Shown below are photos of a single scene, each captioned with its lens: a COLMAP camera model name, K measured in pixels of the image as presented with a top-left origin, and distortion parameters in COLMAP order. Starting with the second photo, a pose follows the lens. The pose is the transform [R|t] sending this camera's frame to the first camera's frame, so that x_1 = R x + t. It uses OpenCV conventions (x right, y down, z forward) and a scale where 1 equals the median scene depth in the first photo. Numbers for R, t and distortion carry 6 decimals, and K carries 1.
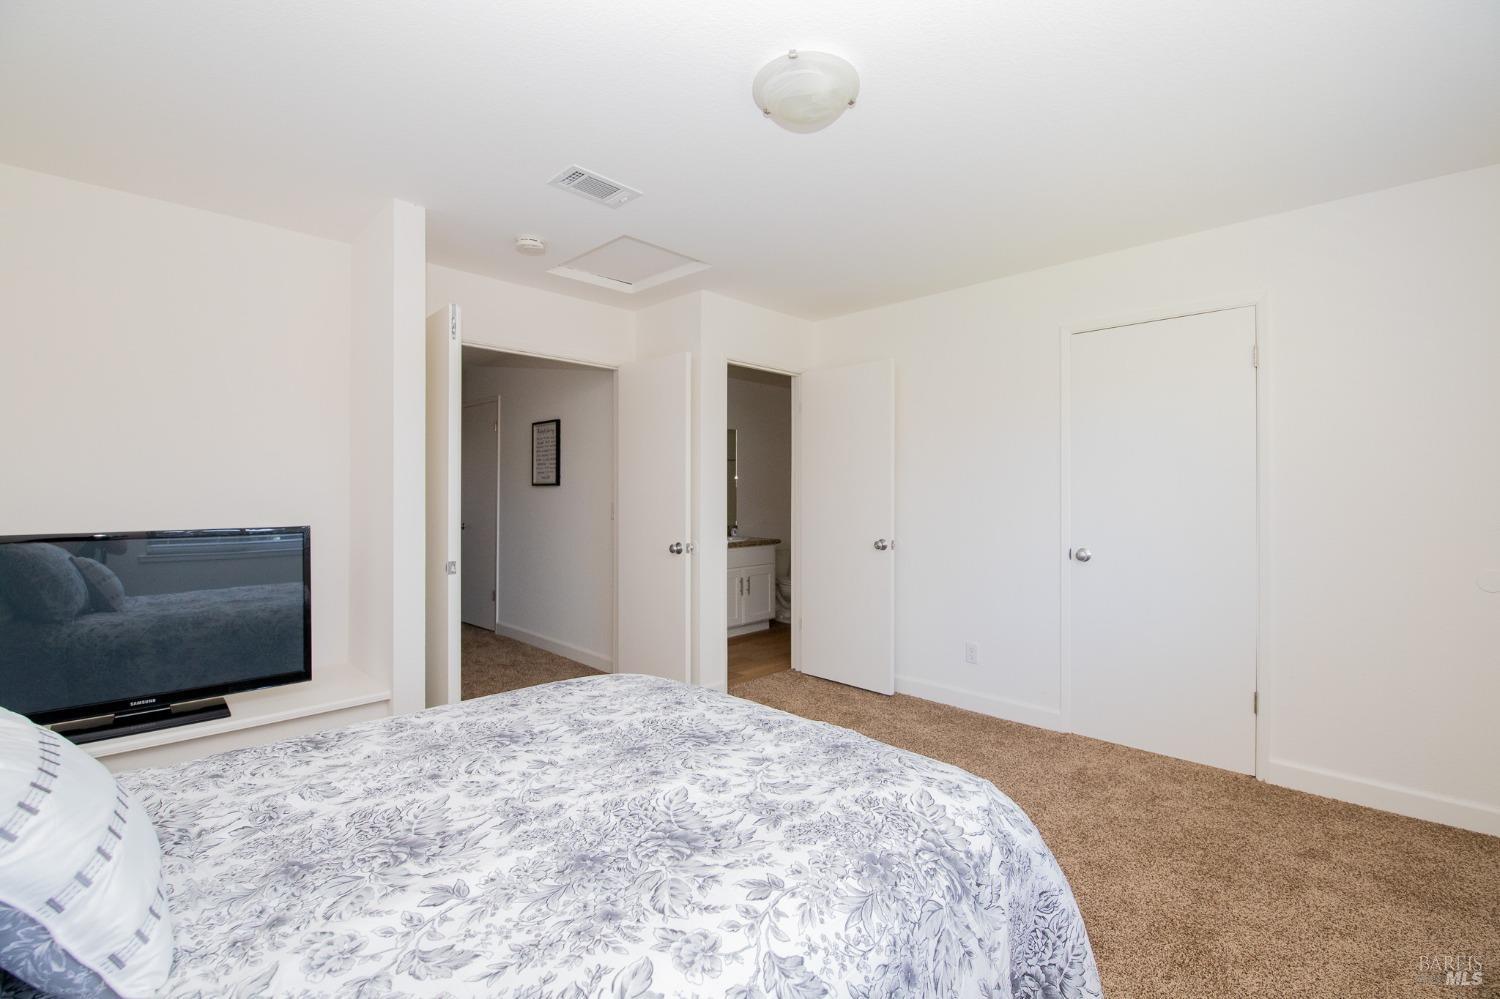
lens RADIAL K [[639.7, 0, 764.4], [0, 639.7, 497.6], [0, 0, 1]] dist [-0.015903, -0.000317]
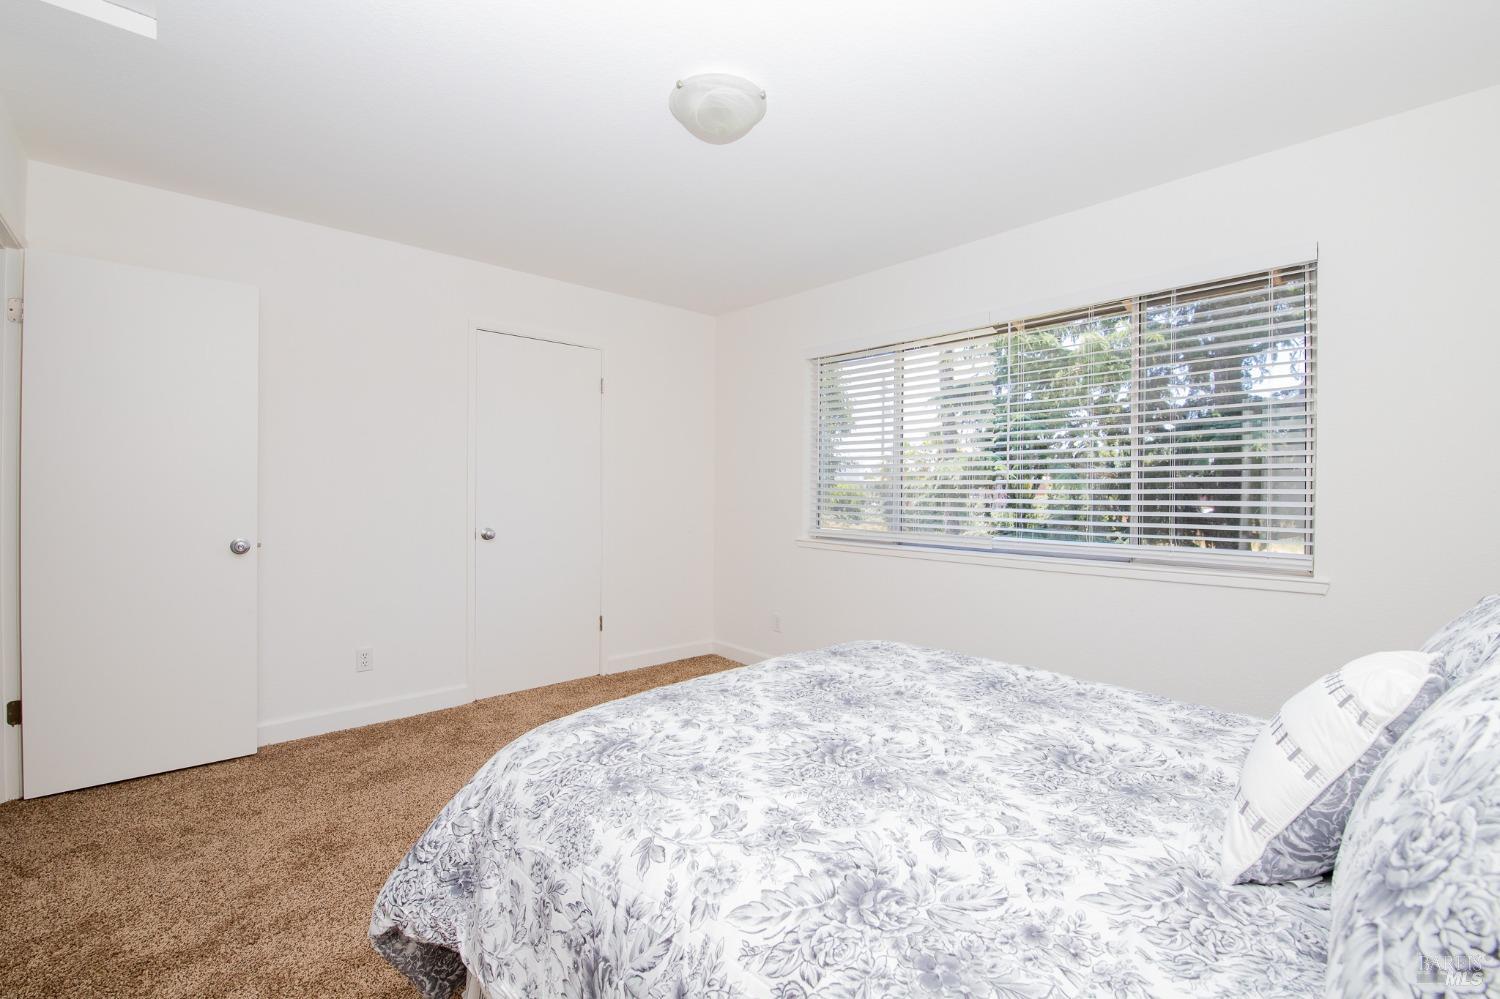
lens RADIAL K [[639.7, 0, 764.4], [0, 639.7, 497.6], [0, 0, 1]] dist [-0.015903, -0.000317]
pose [[0.045340, -0.002482, 0.998969, -0.700862], [0.000152, 0.999997, 0.002478, 0.027521], [-0.998972, 0.000040, 0.045340, 0.559004]]
